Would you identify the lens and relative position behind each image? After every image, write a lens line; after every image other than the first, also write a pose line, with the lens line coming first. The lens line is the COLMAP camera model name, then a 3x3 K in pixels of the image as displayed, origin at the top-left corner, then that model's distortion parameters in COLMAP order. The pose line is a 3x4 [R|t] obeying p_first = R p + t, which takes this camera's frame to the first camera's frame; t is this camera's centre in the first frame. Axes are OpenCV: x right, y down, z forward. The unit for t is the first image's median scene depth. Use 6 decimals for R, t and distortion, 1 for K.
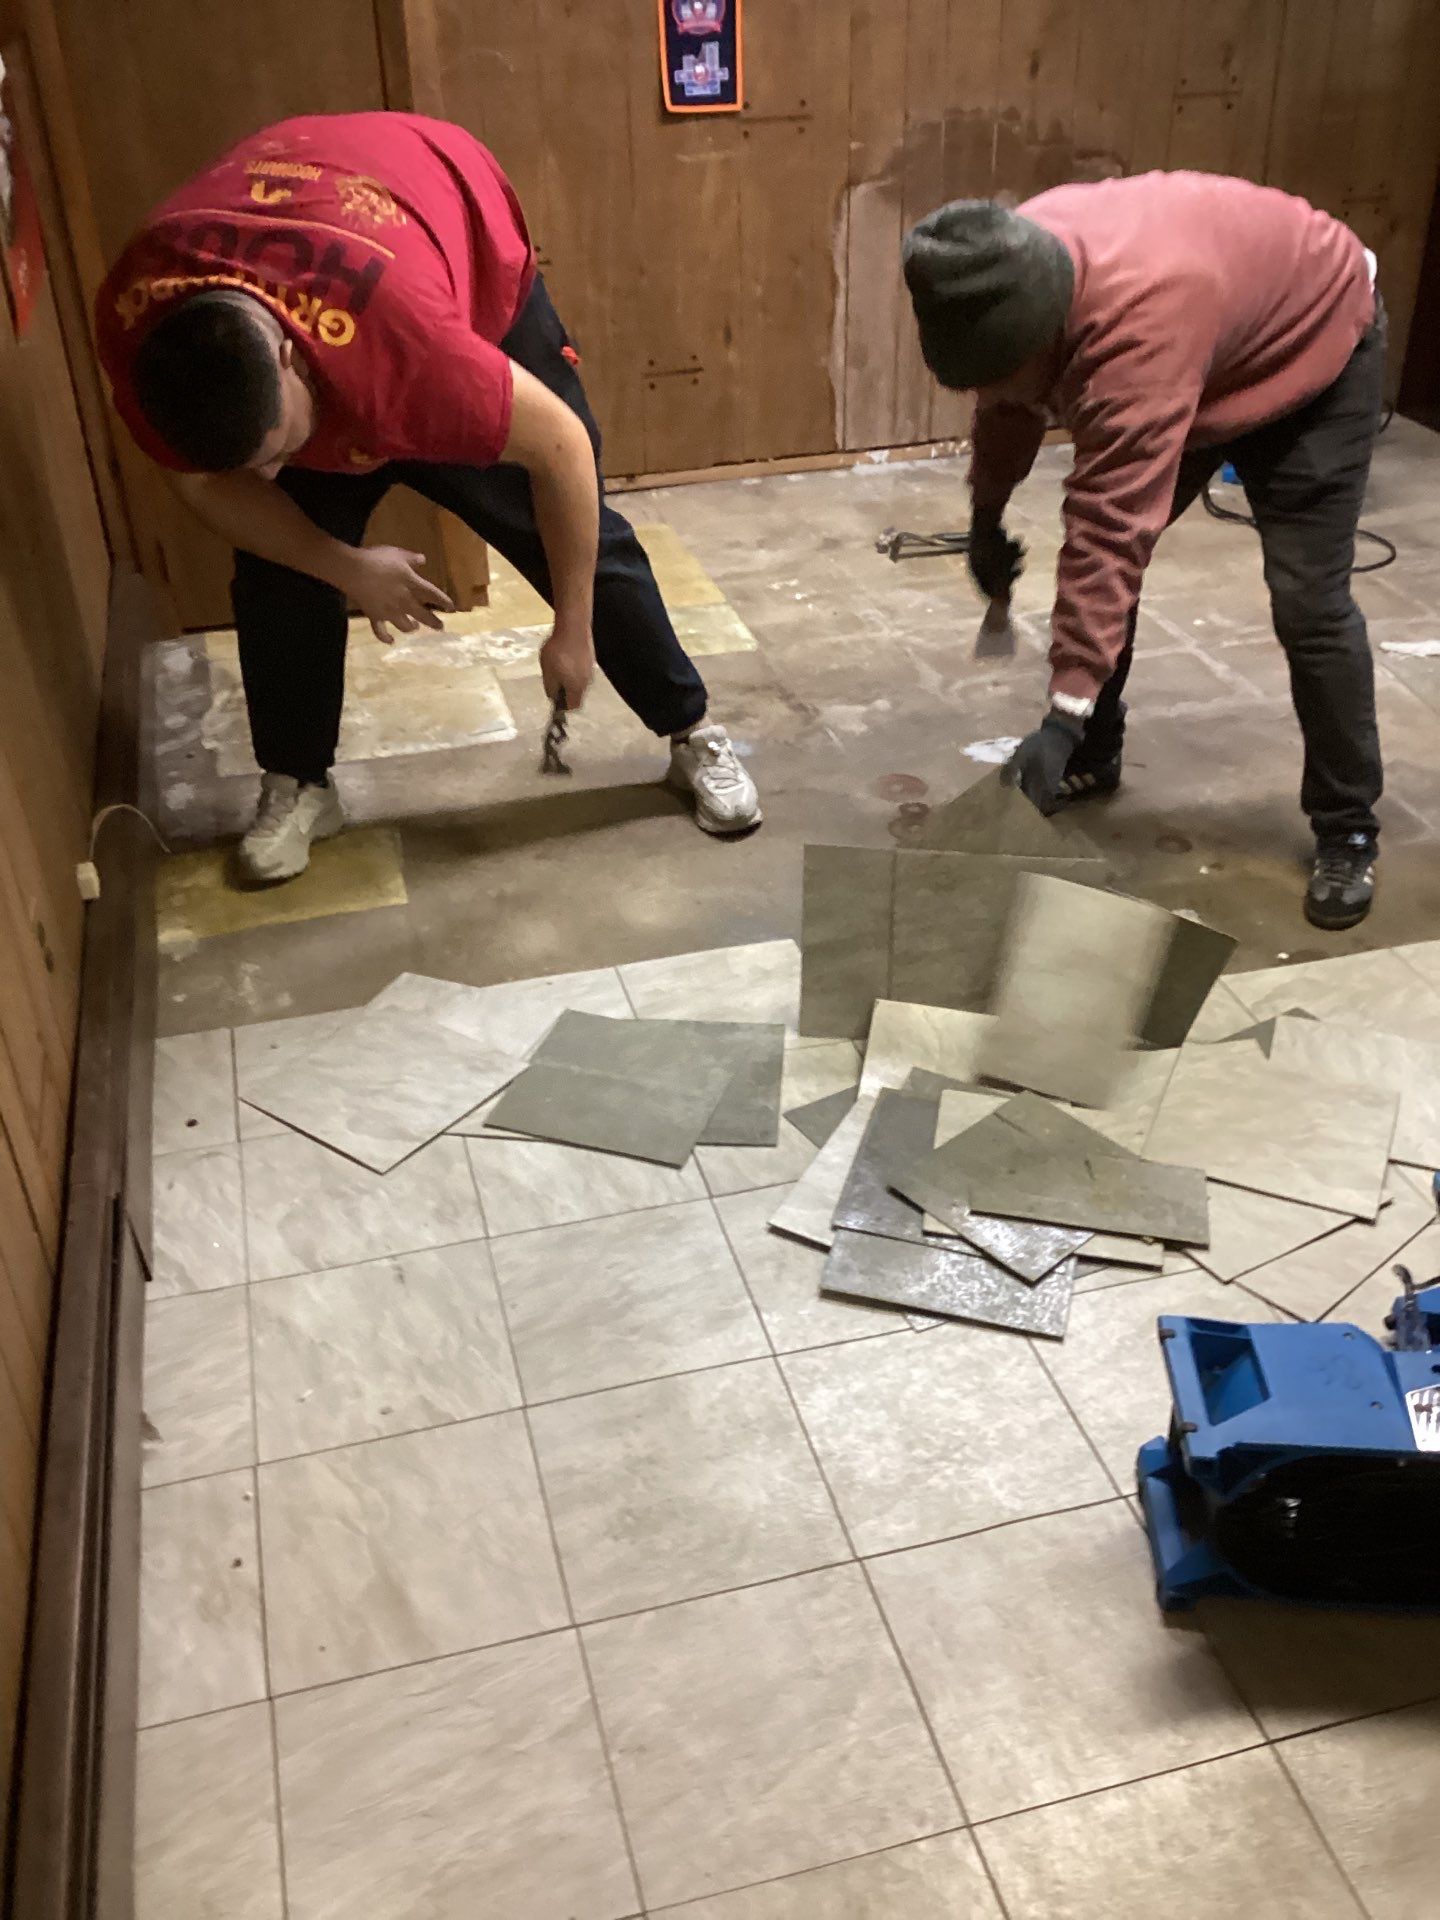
lens RADIAL K [[1682.0, 0, 732.9], [0, 1682.0, 958.8], [0, 0, 1]] dist [0.041989, -0.074970]
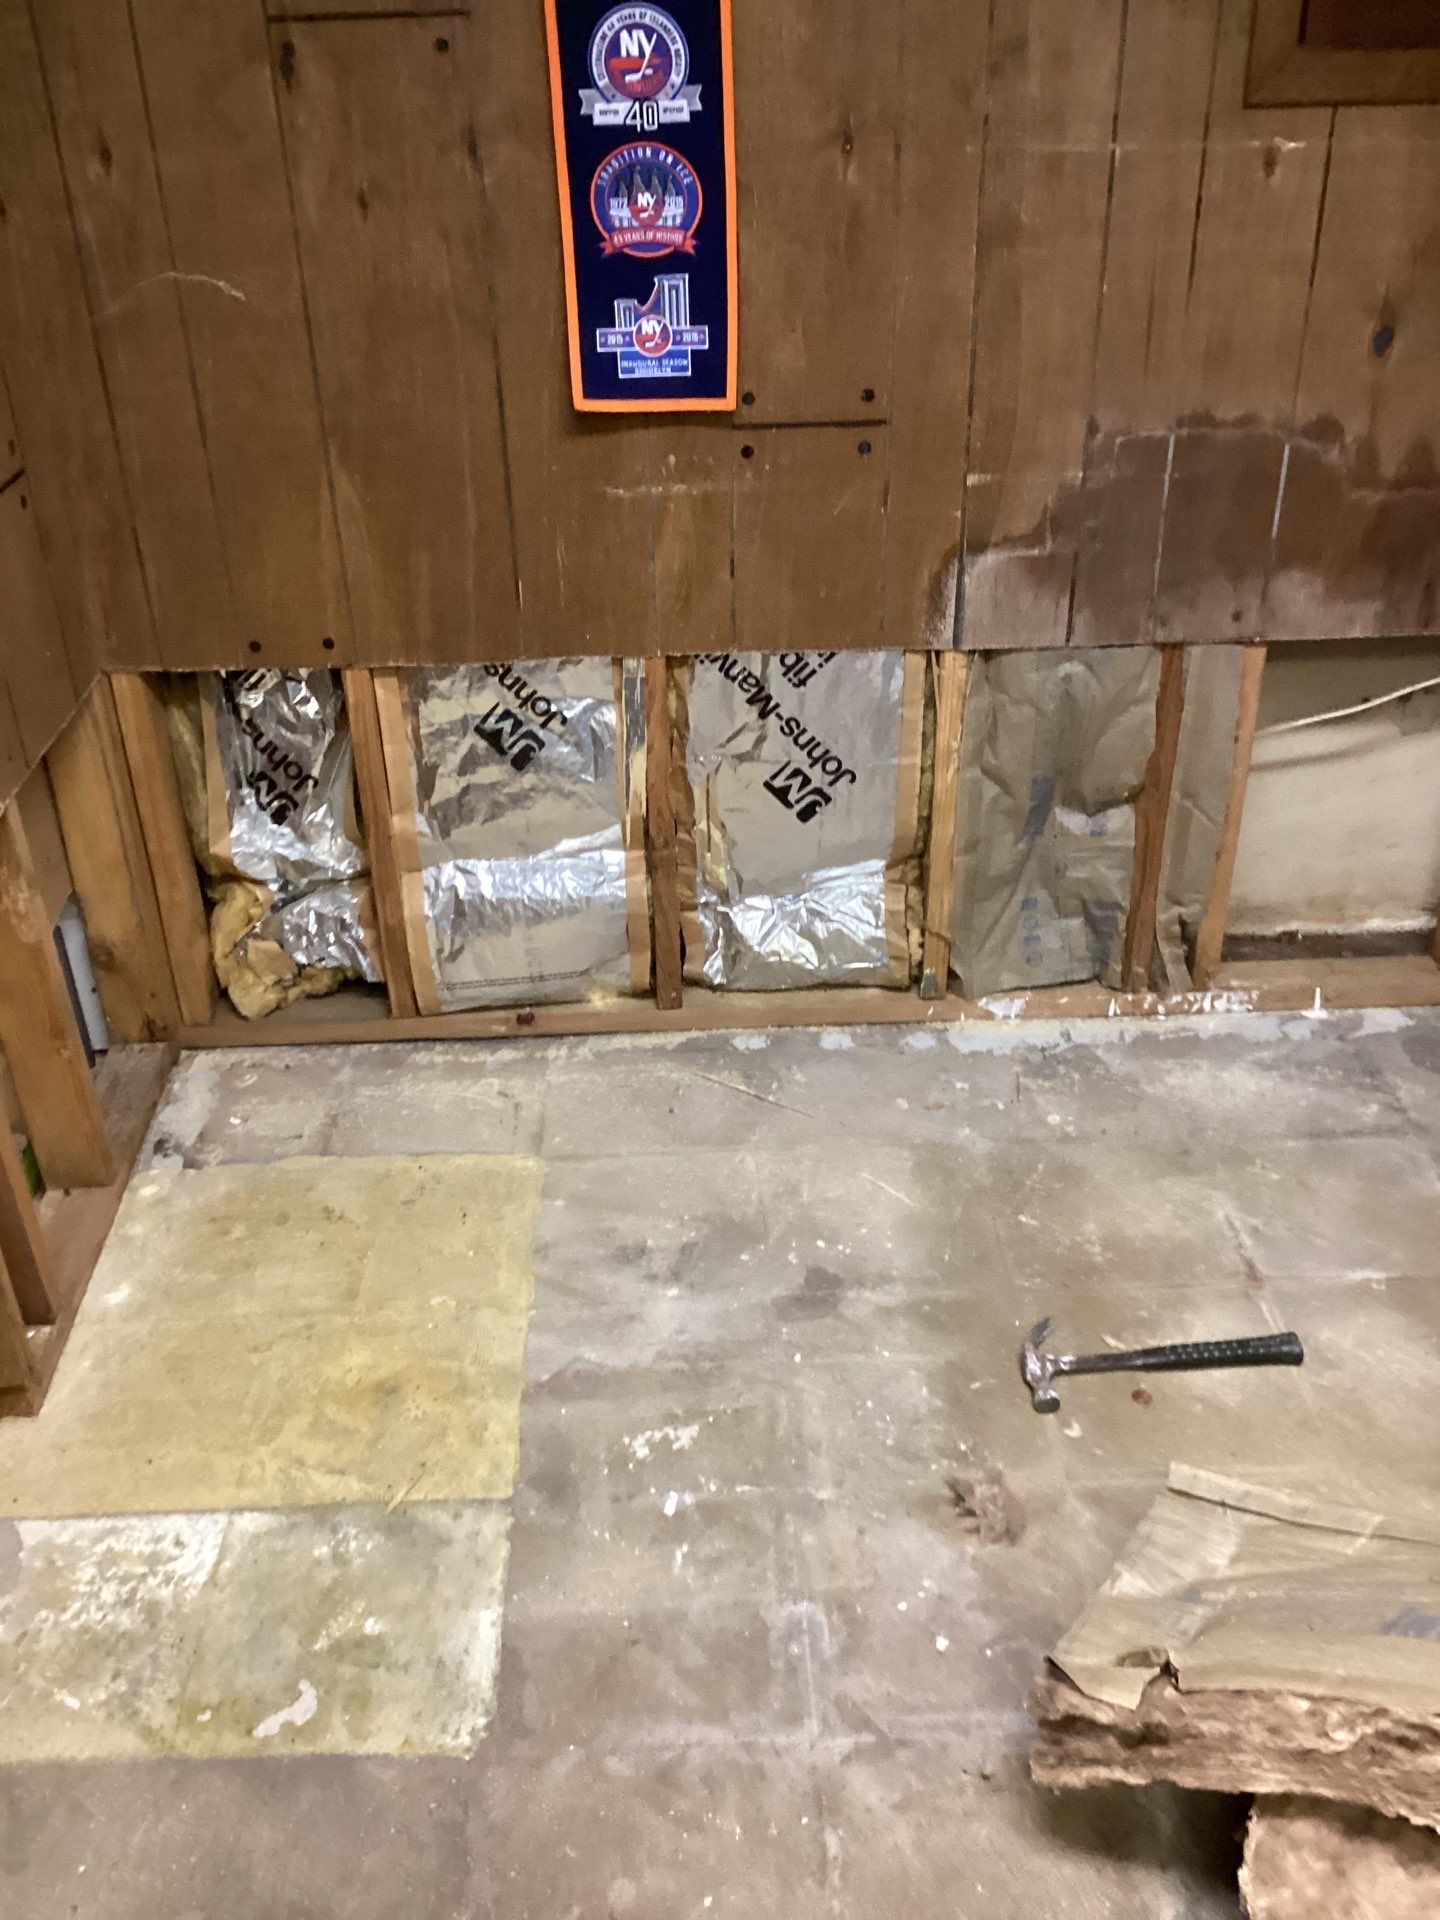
lens RADIAL K [[1682.0, 0, 712.7], [0, 1682.0, 971.3], [0, 0, 1]] dist [0.041989, -0.074970]
pose [[0.973071, 0.123006, -0.194944, 0.113588], [-0.128109, 0.991665, -0.013739, -0.332851], [0.191629, 0.038343, 0.980718, 0.527124]]
